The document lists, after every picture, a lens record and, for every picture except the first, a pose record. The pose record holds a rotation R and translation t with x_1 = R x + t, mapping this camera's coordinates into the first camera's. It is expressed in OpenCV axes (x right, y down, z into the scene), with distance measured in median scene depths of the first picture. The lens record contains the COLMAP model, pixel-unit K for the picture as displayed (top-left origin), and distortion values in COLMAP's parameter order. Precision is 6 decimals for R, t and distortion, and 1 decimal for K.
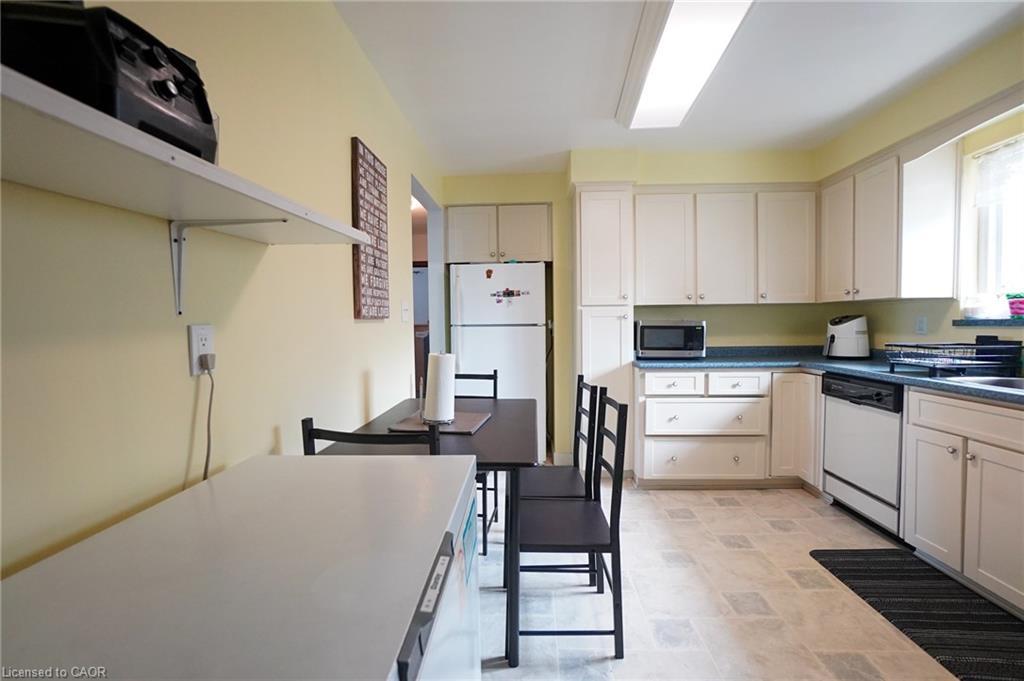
lens RADIAL K [[450.2, 0, 512.9], [0, 450.2, 337.2], [0, 0, 1]] dist [-0.001964, 0.000001]
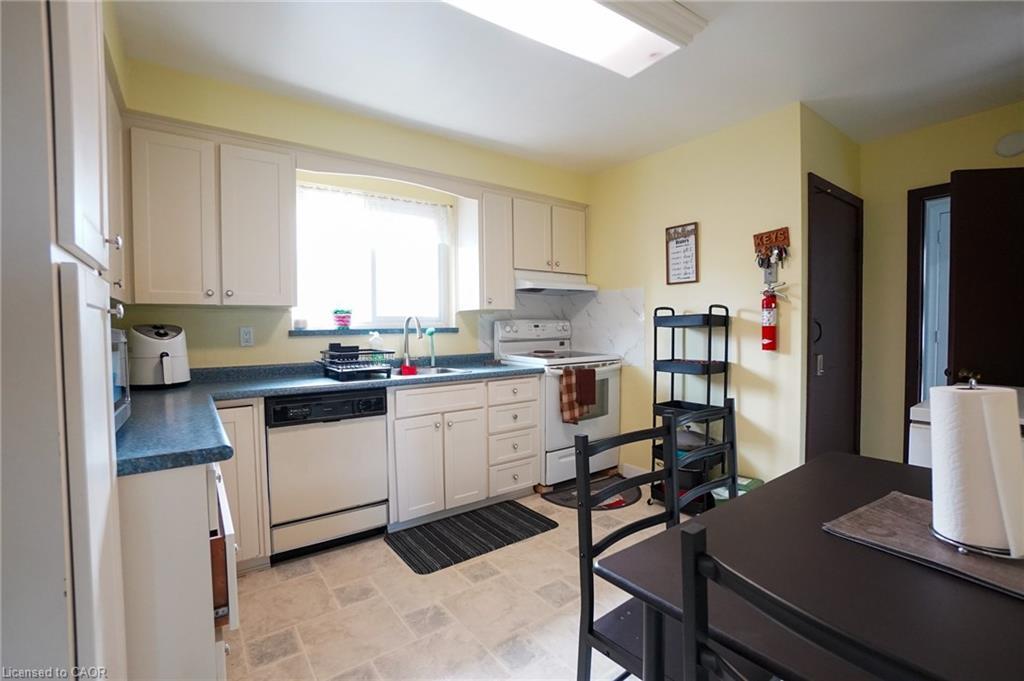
lens RADIAL K [[450.2, 0, 512.8], [0, 450.2, 337.1], [0, 0, 1]] dist [-0.001964, 0.000001]
pose [[-0.614264, -0.000343, 0.789101, -0.198742], [0.042410, 0.998540, 0.033448, -0.040815], [-0.787960, 0.054012, -0.613352, 1.380871]]
